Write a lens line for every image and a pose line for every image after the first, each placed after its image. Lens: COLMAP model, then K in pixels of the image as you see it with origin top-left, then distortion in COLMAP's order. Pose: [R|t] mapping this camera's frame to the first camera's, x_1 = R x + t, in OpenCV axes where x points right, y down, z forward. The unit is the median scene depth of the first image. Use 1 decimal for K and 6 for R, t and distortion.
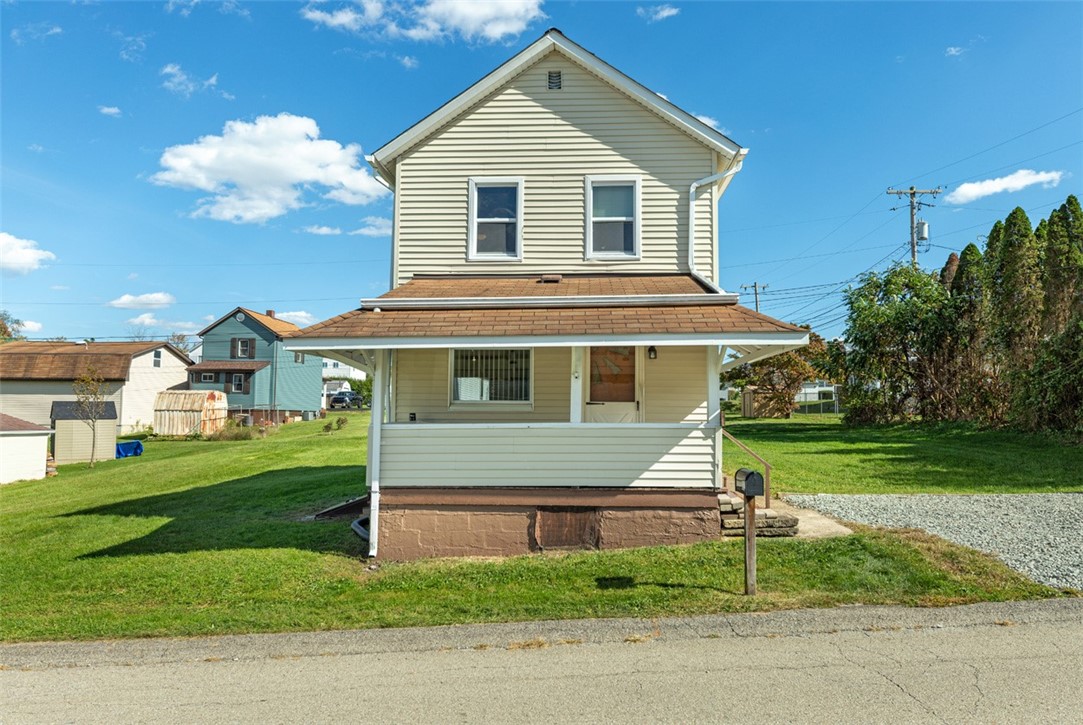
lens RADIAL K [[789.0, 0, 542.2], [0, 789.0, 323.0], [0, 0, 1]] dist [0.000734, -0.000174]
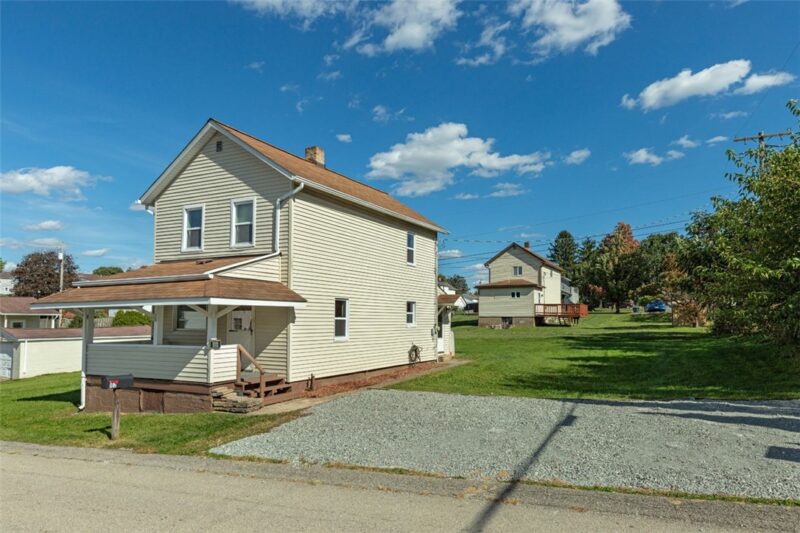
lens RADIAL K [[524.8, 0, 400.0], [0, 524.8, 266.5], [0, 0, 1]] dist [-0.004700, -0.000898]
pose [[0.915832, -0.041850, -0.399375, 0.863787], [0.051167, 0.998609, 0.012691, -0.035153], [0.398289, -0.032058, 0.916700, 0.082818]]
